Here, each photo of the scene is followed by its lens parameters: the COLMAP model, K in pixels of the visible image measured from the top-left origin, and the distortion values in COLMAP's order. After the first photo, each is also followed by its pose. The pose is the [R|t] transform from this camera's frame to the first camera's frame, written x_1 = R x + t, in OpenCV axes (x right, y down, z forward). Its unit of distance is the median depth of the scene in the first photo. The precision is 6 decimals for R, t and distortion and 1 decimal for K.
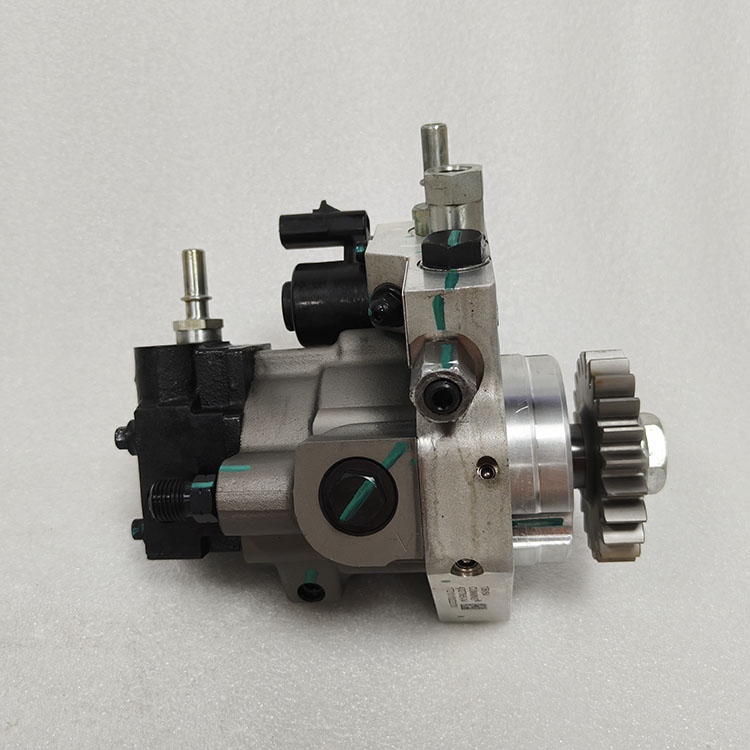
lens RADIAL K [[874.3, 0, 378.2], [0, 874.3, 374.3], [0, 0, 1]] dist [0.086407, 0.000000]
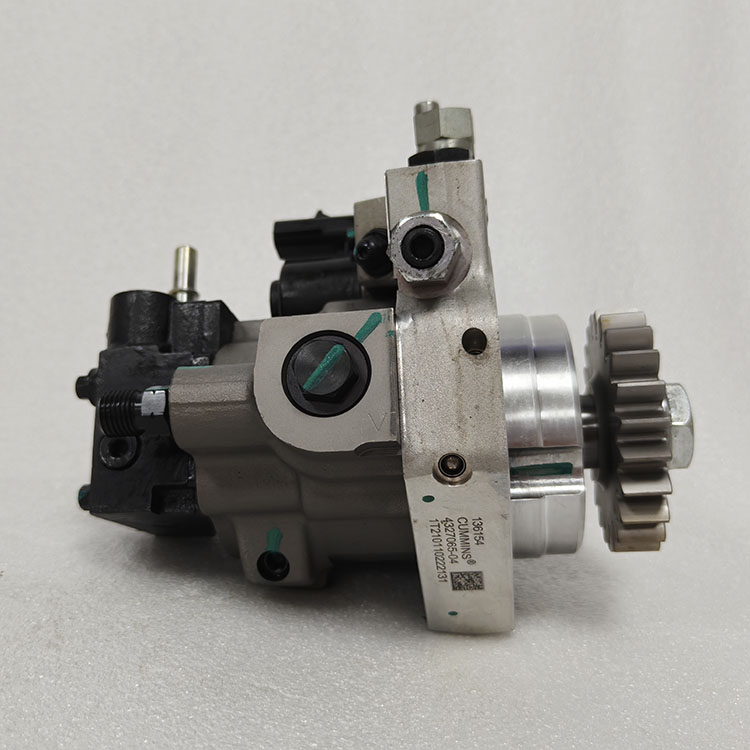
lens RADIAL K [[874.3, 0, 349.3], [0, 874.3, 391.5], [0, 0, 1]] dist [0.086407, 0.000000]
pose [[0.997057, 0.022499, -0.073292, 0.054967], [-0.048000, 0.928620, -0.367915, 0.406899], [0.059783, 0.370350, 0.926966, 0.168406]]
